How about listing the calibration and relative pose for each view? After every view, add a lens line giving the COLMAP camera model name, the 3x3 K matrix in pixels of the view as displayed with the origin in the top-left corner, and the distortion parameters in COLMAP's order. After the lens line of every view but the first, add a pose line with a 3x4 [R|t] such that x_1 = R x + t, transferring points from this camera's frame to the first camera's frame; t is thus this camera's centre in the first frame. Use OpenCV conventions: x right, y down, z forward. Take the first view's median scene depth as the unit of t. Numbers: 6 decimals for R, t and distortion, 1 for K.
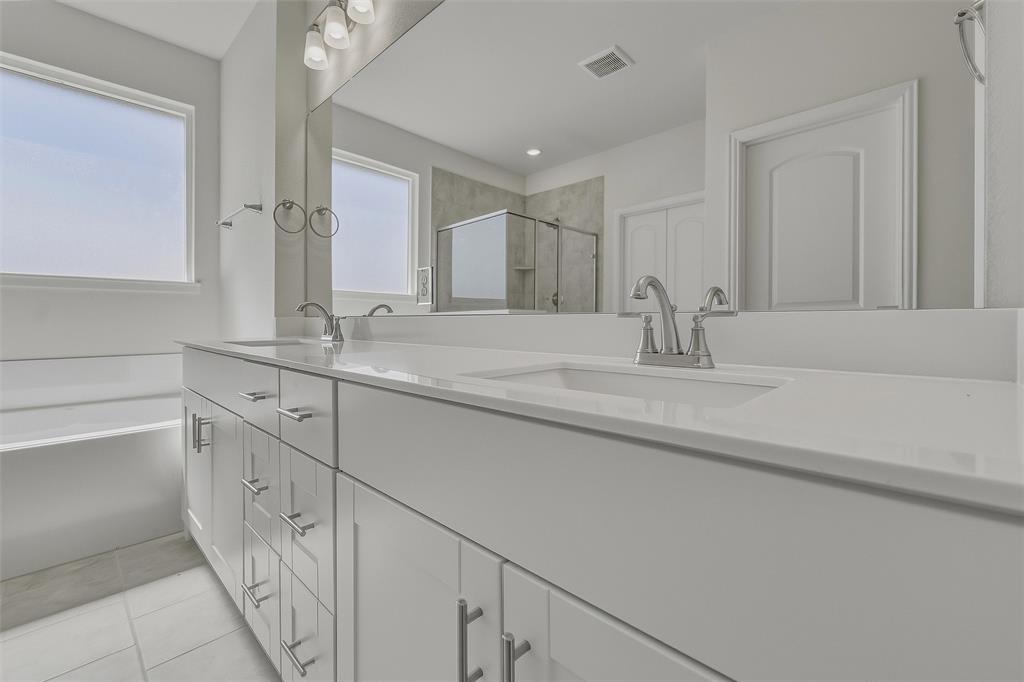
lens RADIAL K [[426.7, 0, 513.3], [0, 426.7, 324.0], [0, 0, 1]] dist [-0.002122, 0.000014]
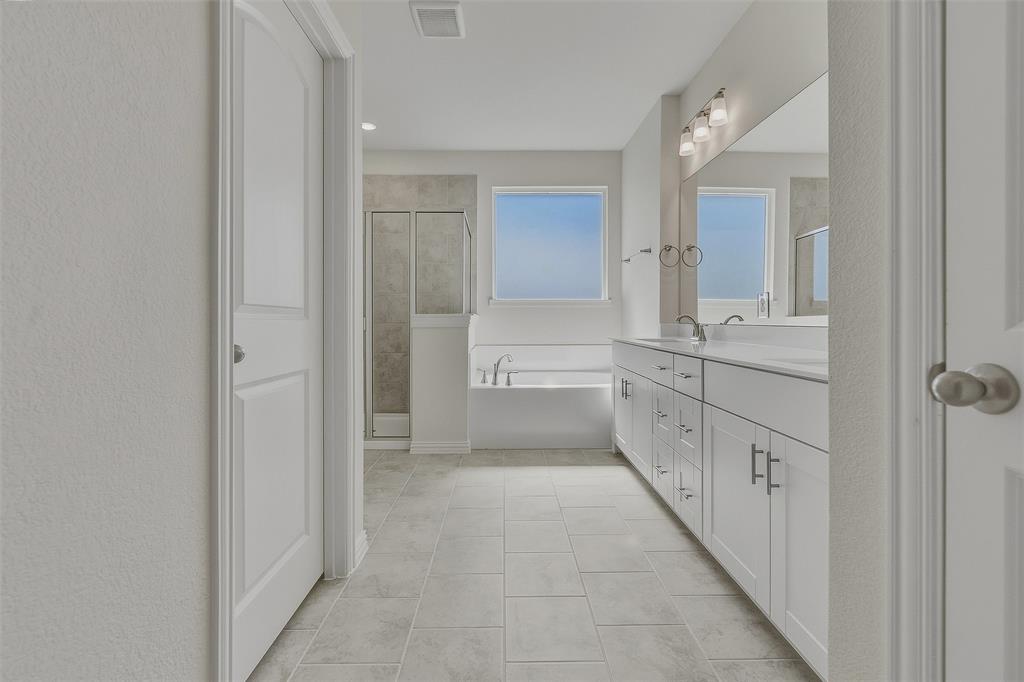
lens RADIAL K [[426.7, 0, 513.3], [0, 426.7, 324.0], [0, 0, 1]] dist [-0.002122, 0.000014]
pose [[0.696103, 0.003446, -0.717933, 0.183078], [0.000755, 0.999984, 0.005533, -0.024984], [0.717941, -0.004394, 0.696090, -0.469203]]
